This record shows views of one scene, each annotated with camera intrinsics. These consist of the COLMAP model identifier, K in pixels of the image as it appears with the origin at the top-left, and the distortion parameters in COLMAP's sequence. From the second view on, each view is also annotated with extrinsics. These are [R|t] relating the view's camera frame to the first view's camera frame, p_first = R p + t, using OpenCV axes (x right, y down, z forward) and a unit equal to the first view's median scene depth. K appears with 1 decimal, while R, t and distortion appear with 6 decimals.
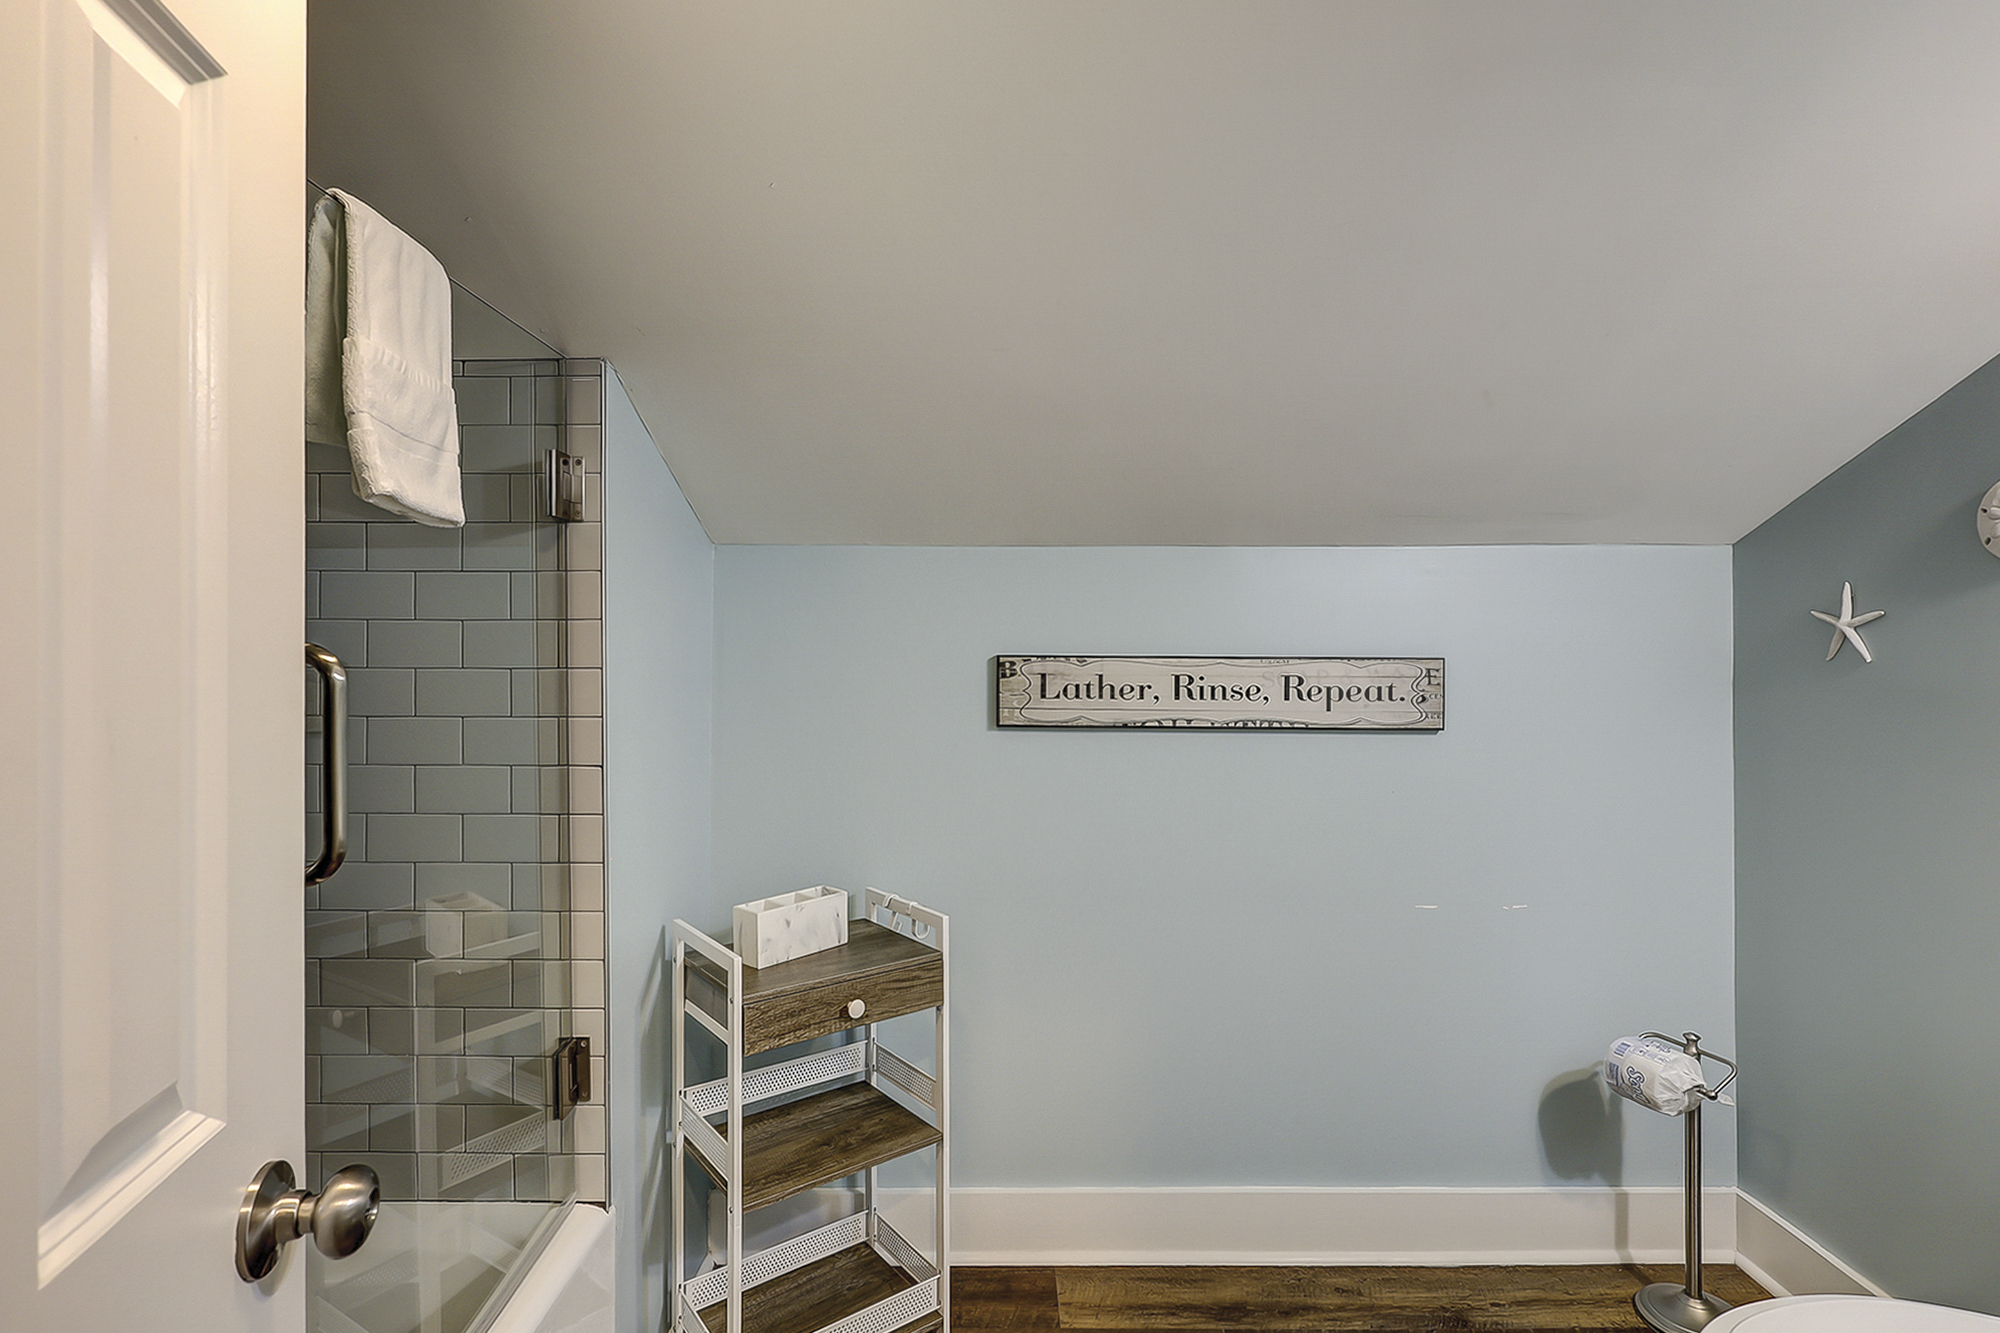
lens RADIAL K [[965.5, 0, 994.8], [0, 965.5, 662.2], [0, 0, 1]] dist [-0.000069, -0.001509]
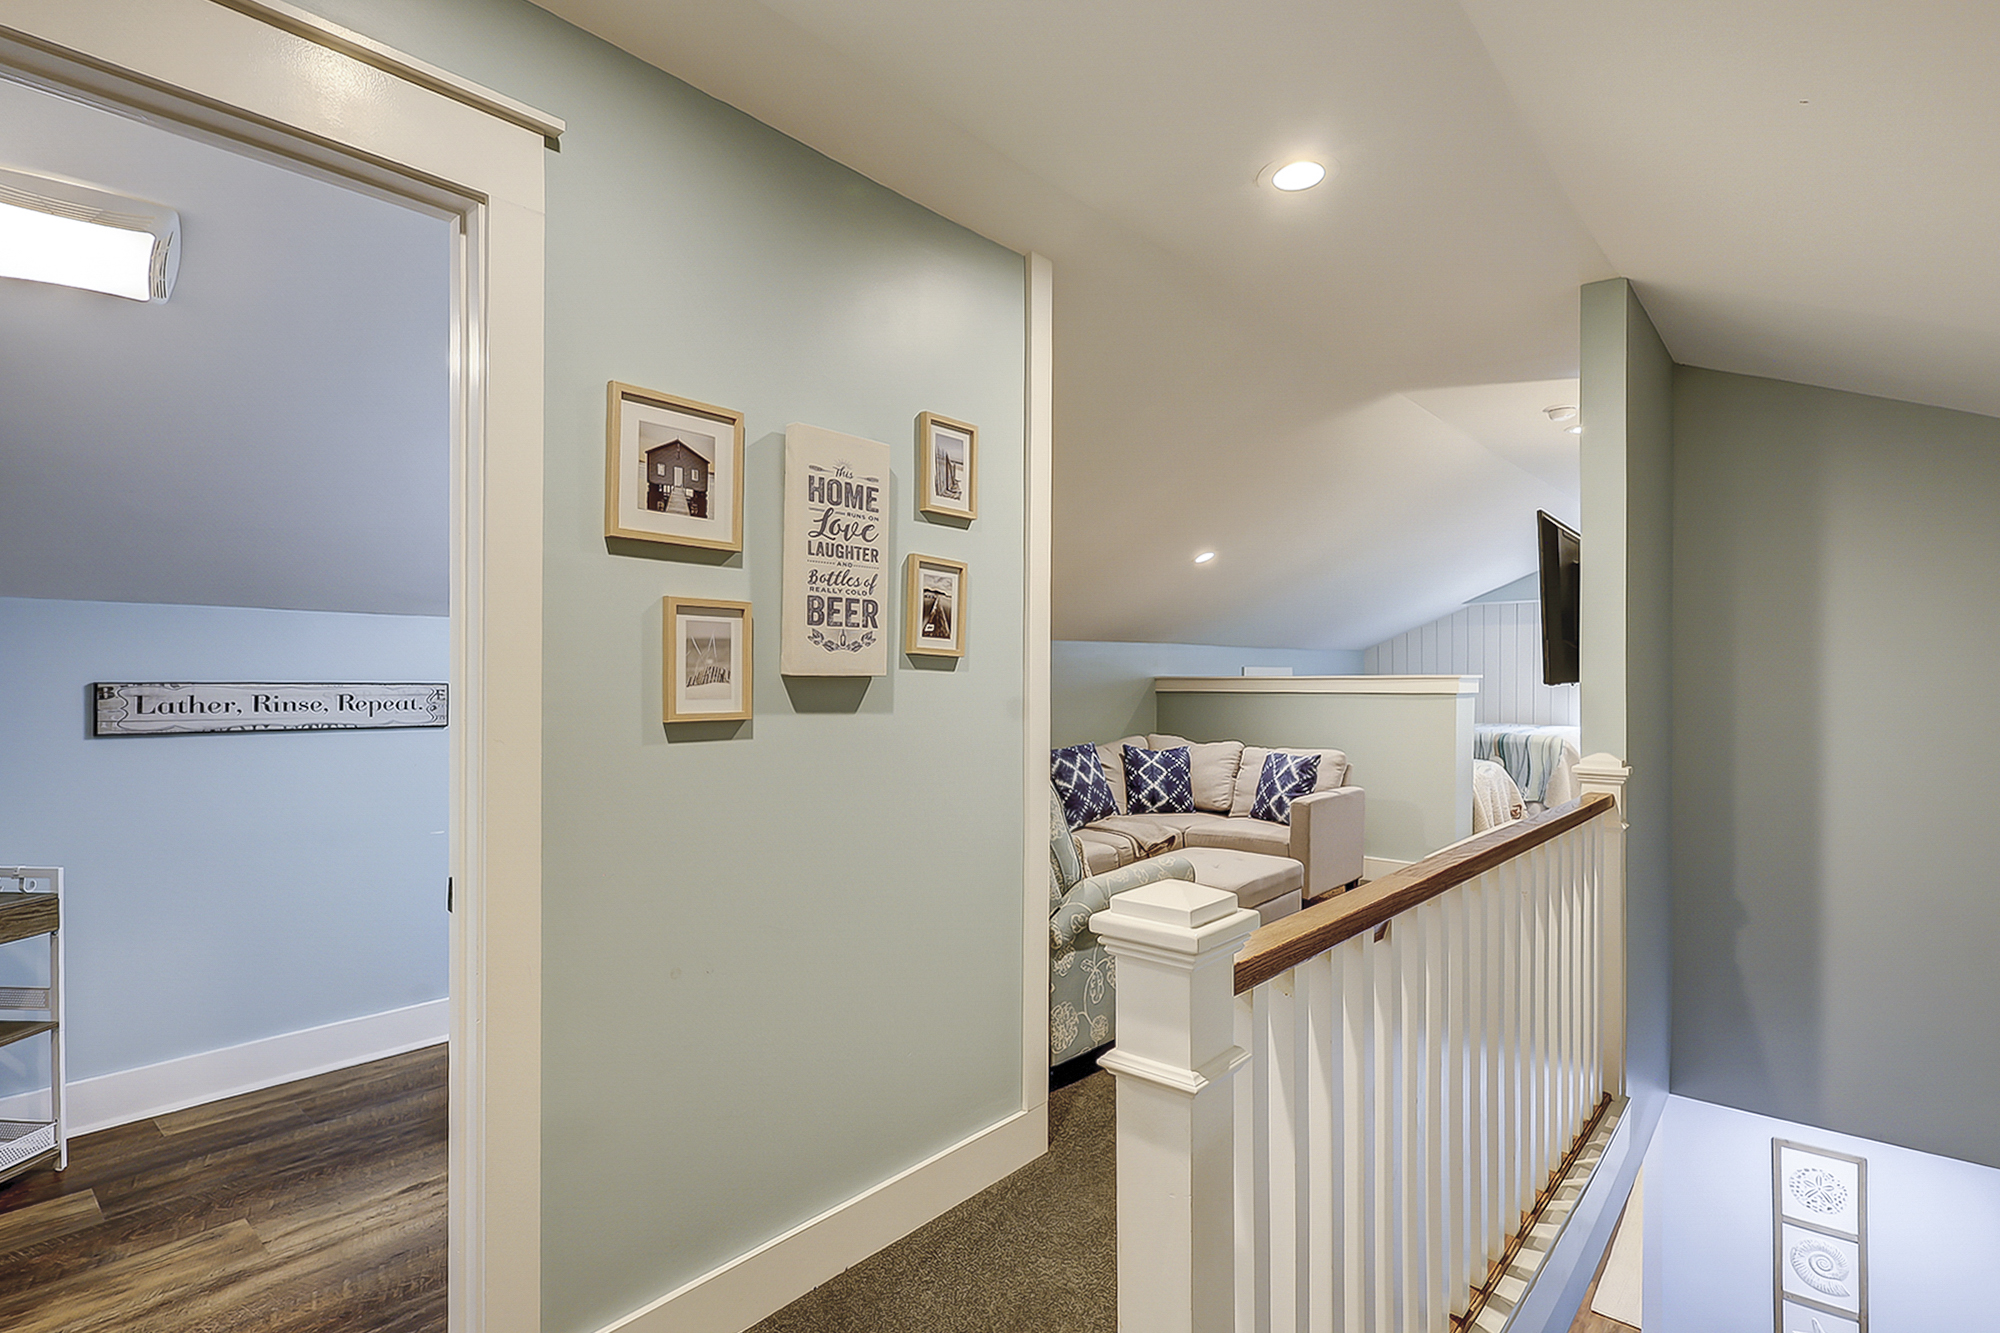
lens RADIAL K [[965.5, 0, 947.9], [0, 965.5, 679.8], [0, 0, 1]] dist [-0.000069, -0.001509]
pose [[0.687062, -0.002177, 0.726596, -0.158657], [0.006320, 0.999976, -0.002980, 0.000627], [-0.726572, 0.006640, 0.687059, -0.790118]]
